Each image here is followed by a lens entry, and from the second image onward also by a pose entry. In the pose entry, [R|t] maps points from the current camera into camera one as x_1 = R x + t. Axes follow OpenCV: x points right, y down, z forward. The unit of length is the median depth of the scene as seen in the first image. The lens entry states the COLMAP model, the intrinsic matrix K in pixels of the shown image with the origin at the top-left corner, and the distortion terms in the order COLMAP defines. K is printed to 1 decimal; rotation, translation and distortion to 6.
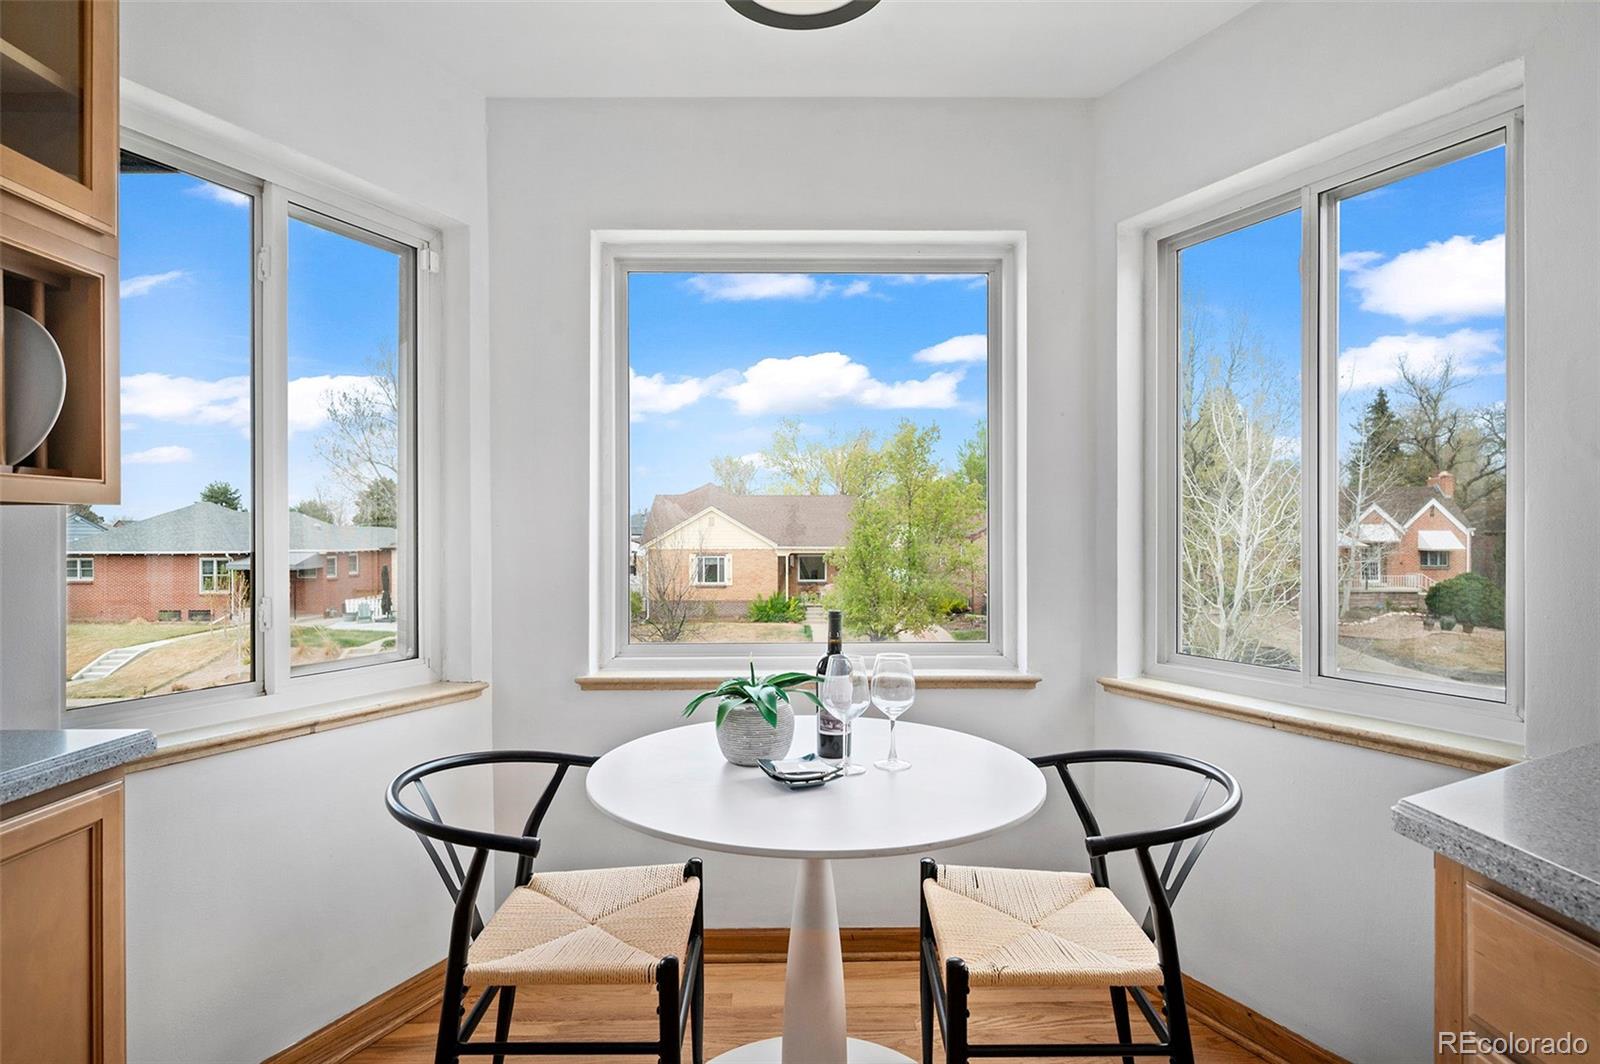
lens RADIAL K [[828.7, 0, 800.0], [0, 828.7, 532.0], [0, 0, 1]] dist [-0.005824, -0.000440]
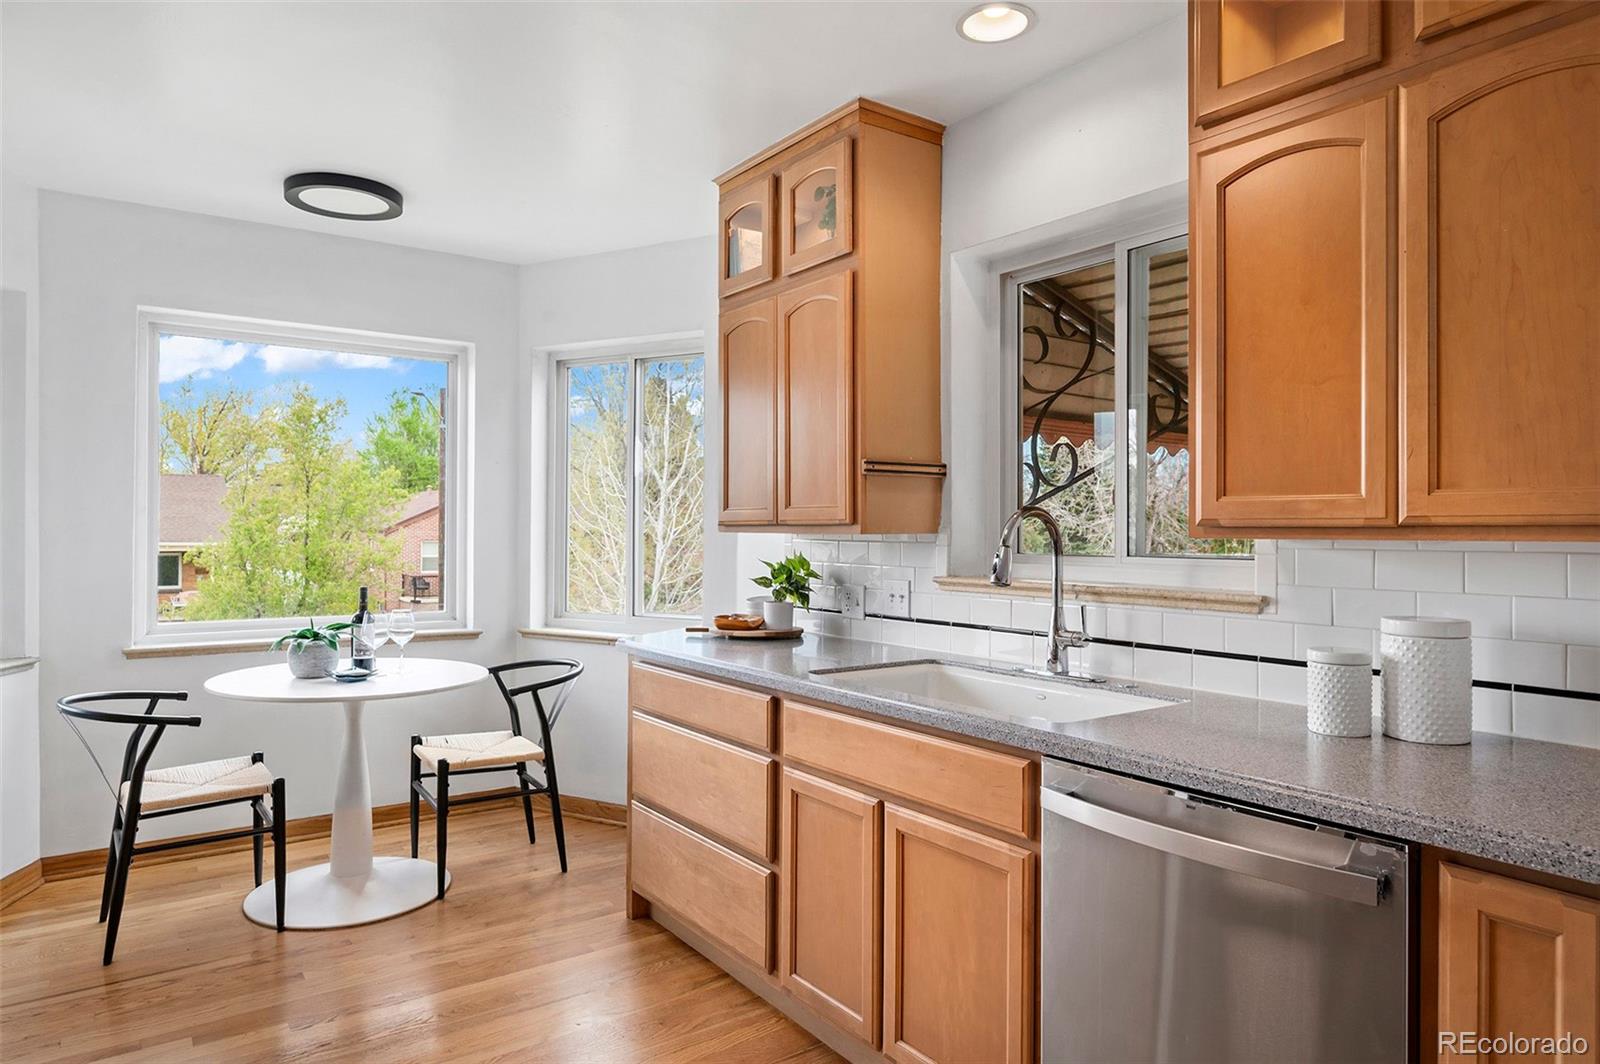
lens RADIAL K [[958.9, 0, 800.0], [0, 958.9, 532.0], [0, 0, 1]] dist [0.001868, -0.000932]
pose [[0.815267, 0.006343, 0.579050, -0.272537], [-0.010591, 0.999936, 0.003958, -0.025609], [-0.578988, -0.009360, 0.815282, -0.830382]]
